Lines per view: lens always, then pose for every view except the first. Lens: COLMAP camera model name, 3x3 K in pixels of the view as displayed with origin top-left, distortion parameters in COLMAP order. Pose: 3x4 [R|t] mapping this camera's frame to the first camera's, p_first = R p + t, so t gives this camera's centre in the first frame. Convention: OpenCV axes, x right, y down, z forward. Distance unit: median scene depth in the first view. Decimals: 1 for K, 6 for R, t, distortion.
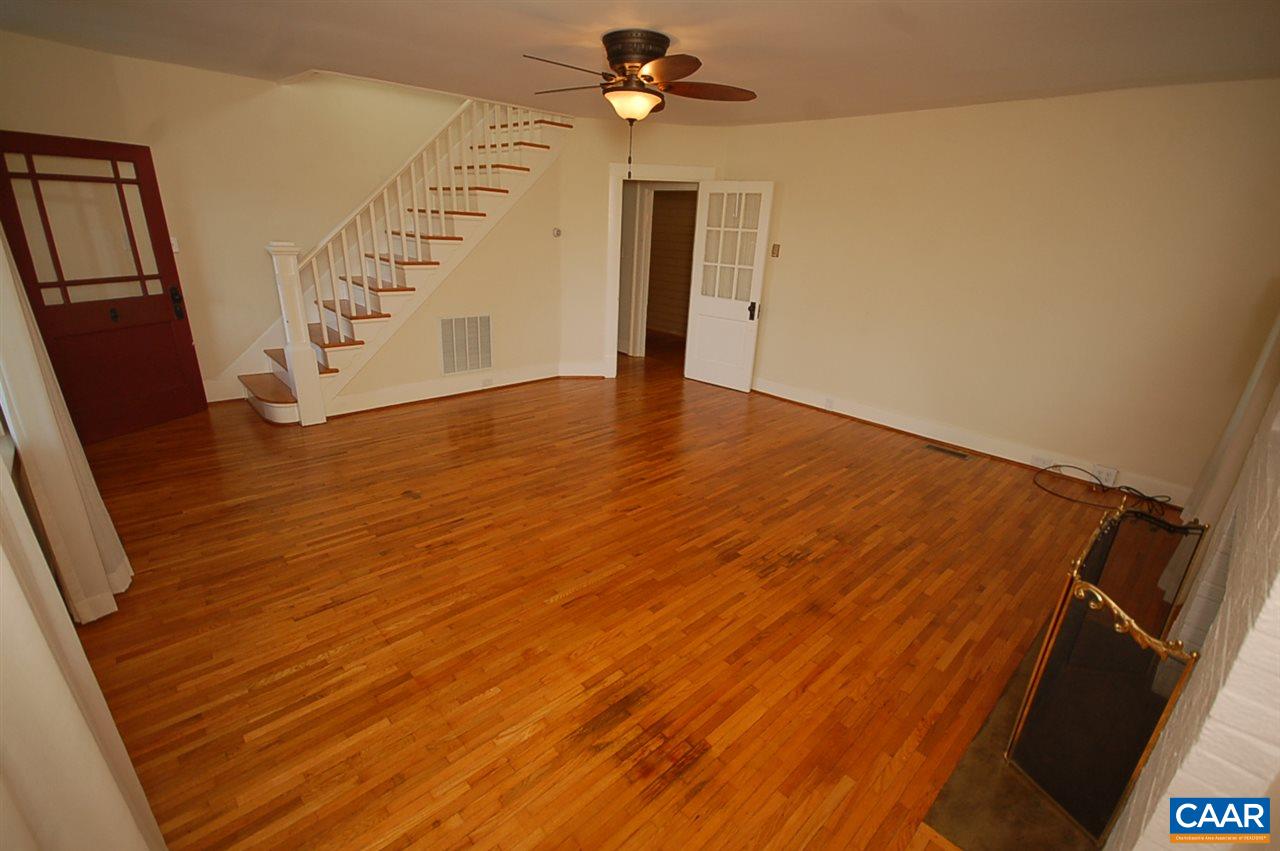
lens RADIAL K [[563.2, 0, 627.8], [0, 563.2, 426.1], [0, 0, 1]] dist [-0.002593, 0.000013]
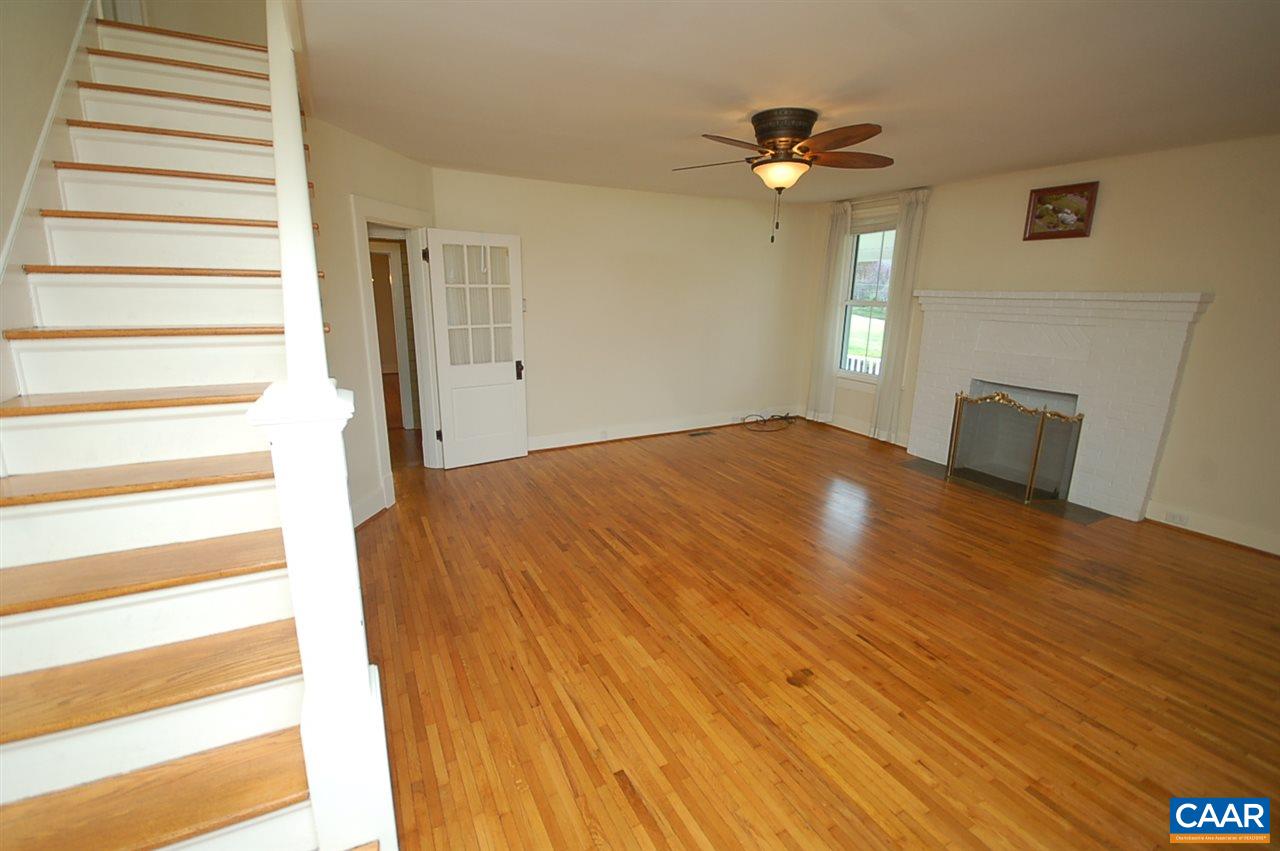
lens RADIAL K [[563.2, 0, 635.5], [0, 563.2, 423.5], [0, 0, 1]] dist [-0.002593, 0.000013]
pose [[0.264694, -0.264261, 0.927418, -0.894195], [0.333081, 0.927585, 0.169244, -0.314656], [-0.904983, 0.264107, 0.333546, 0.784144]]
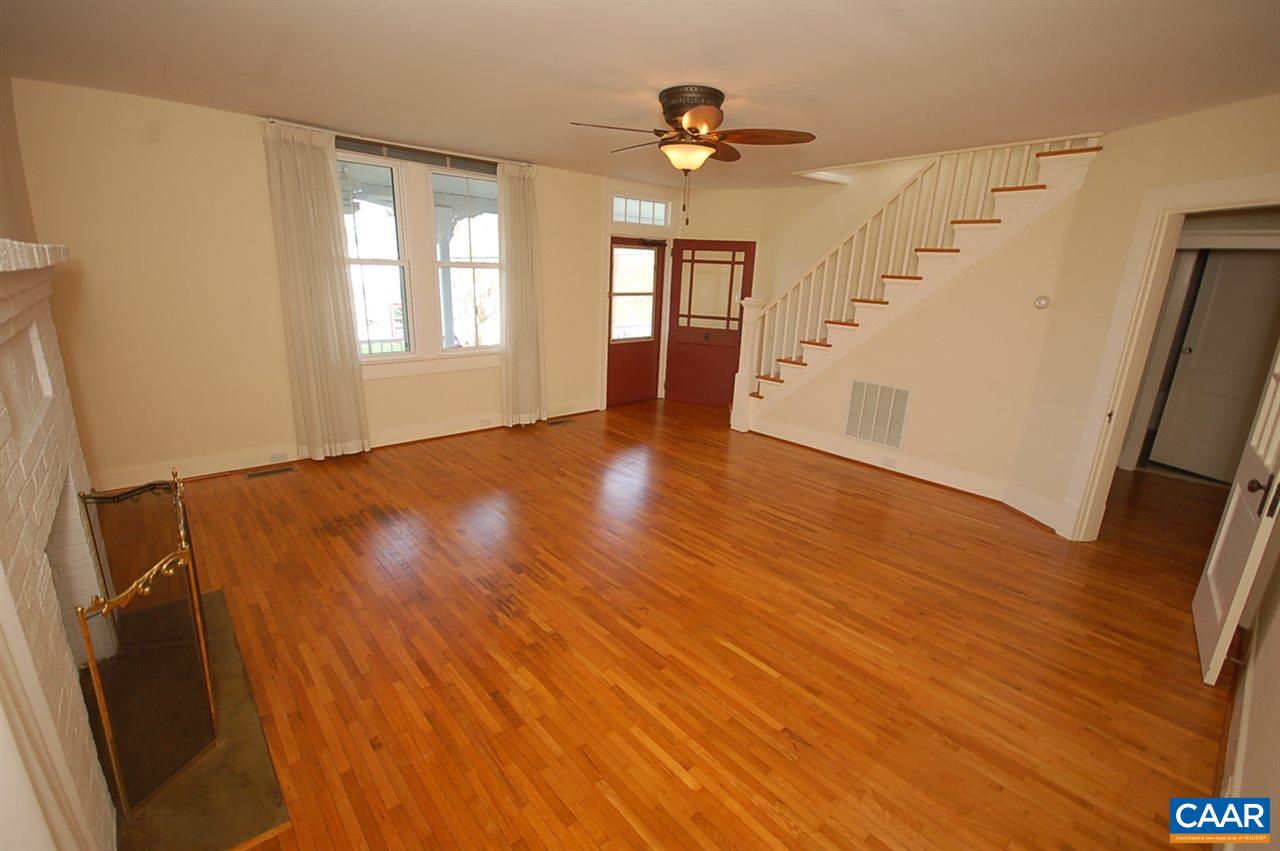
lens RADIAL K [[563.2, 0, 637.3], [0, 563.2, 428.5], [0, 0, 1]] dist [-0.002593, 0.000013]
pose [[-0.020291, 0.223576, -0.974475, 0.873499], [-0.380399, 0.899645, 0.214328, -0.237234], [0.924600, 0.375038, 0.066793, 0.800830]]
